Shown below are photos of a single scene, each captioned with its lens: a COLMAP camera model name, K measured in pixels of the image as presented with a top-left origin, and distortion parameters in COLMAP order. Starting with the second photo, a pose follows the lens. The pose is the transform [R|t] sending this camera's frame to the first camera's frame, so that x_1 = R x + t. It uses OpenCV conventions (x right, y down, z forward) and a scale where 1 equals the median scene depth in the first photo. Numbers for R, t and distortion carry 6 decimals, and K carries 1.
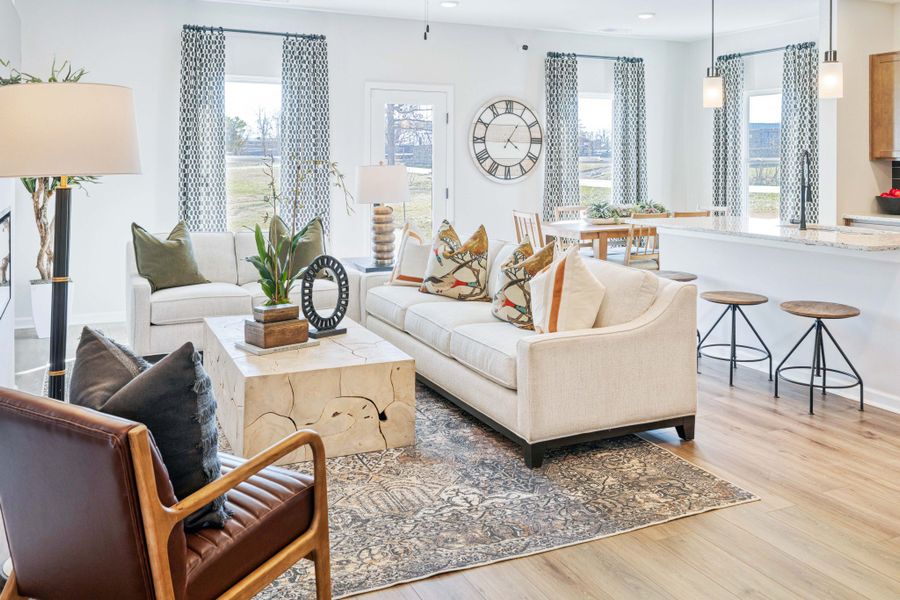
lens RADIAL K [[802.7, 0, 451.1], [0, 802.7, 165.4], [0, 0, 1]] dist [-0.000299, 0.000063]
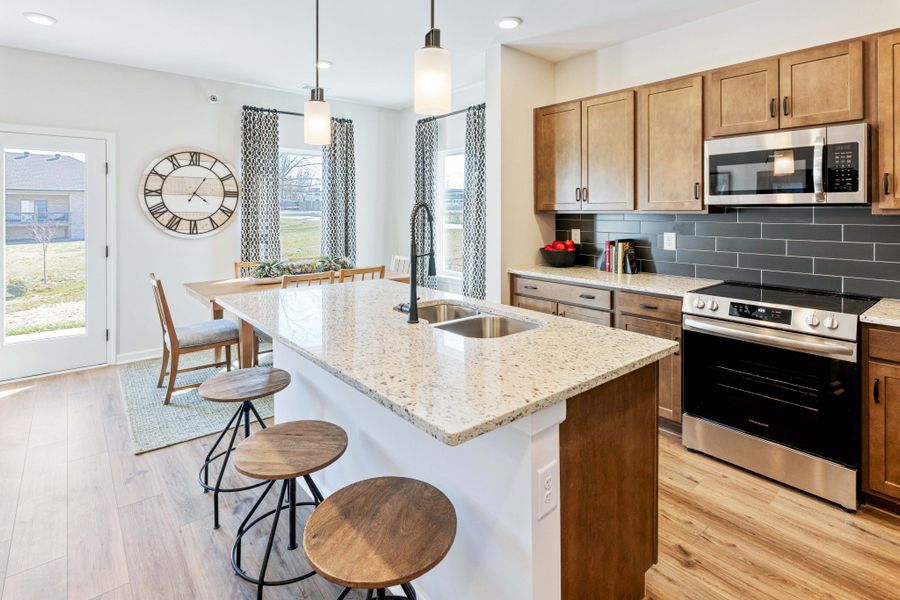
lens RADIAL K [[456.3, 0, 452.2], [0, 456.3, 208.5], [0, 0, 1]] dist [0.011434, -0.000624]
pose [[0.970401, -0.003504, 0.241472, 0.279161], [0.006166, 0.999928, -0.010269, -0.006833], [-0.241419, 0.011454, 0.970353, 0.462446]]
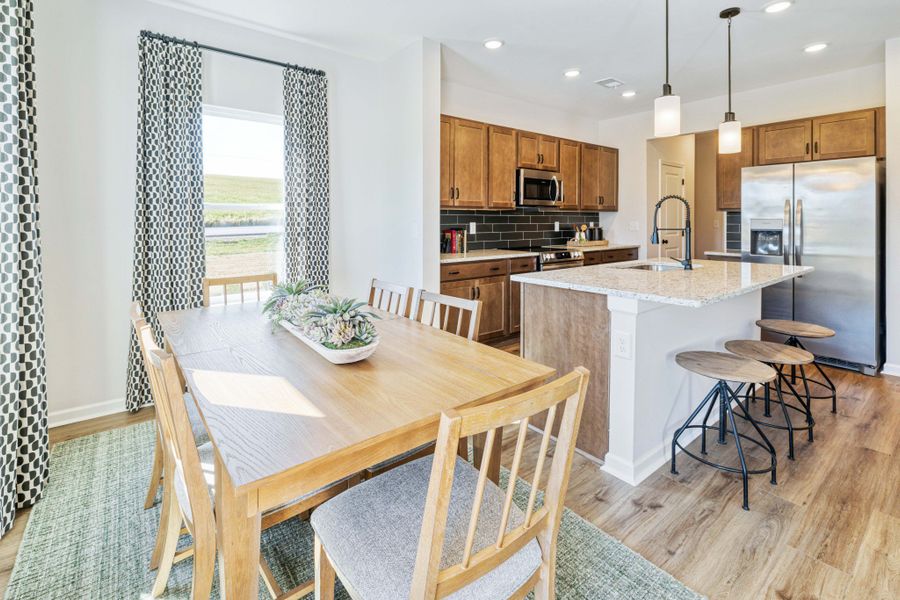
lens RADIAL K [[415.4, 0, 444.7], [0, 415.4, 221.8], [0, 0, 1]] dist [0.000095, 0.000153]
pose [[-0.211887, -0.010425, 0.977238, -0.024795], [0.004692, 0.999921, 0.011684, 0.006163], [-0.977283, 0.007061, -0.211822, 1.062380]]
